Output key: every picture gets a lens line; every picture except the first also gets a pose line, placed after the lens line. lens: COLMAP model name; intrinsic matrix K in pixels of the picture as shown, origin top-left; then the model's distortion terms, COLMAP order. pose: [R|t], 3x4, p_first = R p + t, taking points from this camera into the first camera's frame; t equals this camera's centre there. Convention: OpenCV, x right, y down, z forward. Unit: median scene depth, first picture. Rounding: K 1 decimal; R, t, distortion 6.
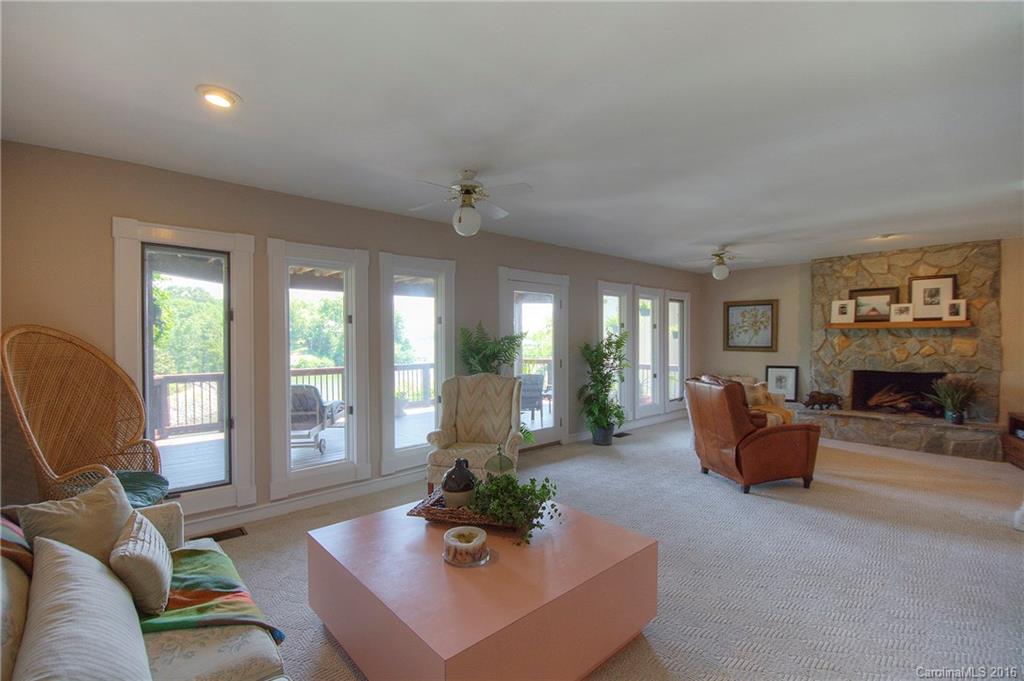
lens RADIAL K [[443.9, 0, 512.0], [0, 443.9, 339.4], [0, 0, 1]] dist [-0.039980, -0.002714]
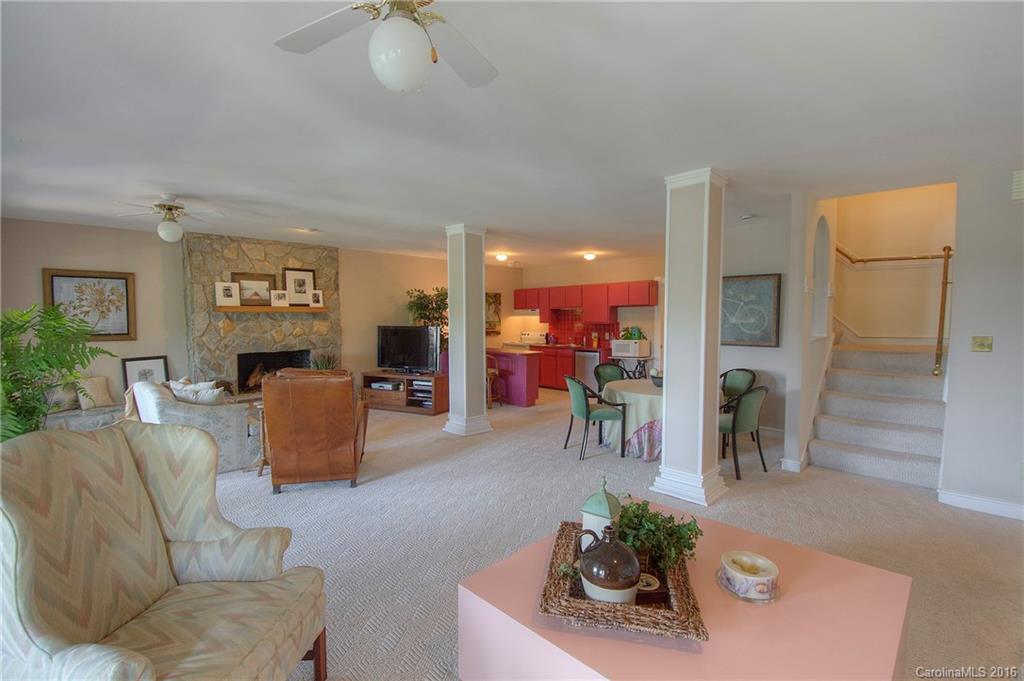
lens RADIAL K [[443.9, 0, 510.9], [0, 443.9, 345.1], [0, 0, 1]] dist [-0.039980, -0.002714]
pose [[-0.083144, -0.058052, 0.994845, -0.274282], [0.006798, 0.998246, 0.058819, -0.004214], [-0.996514, 0.011654, -0.082604, 0.481750]]
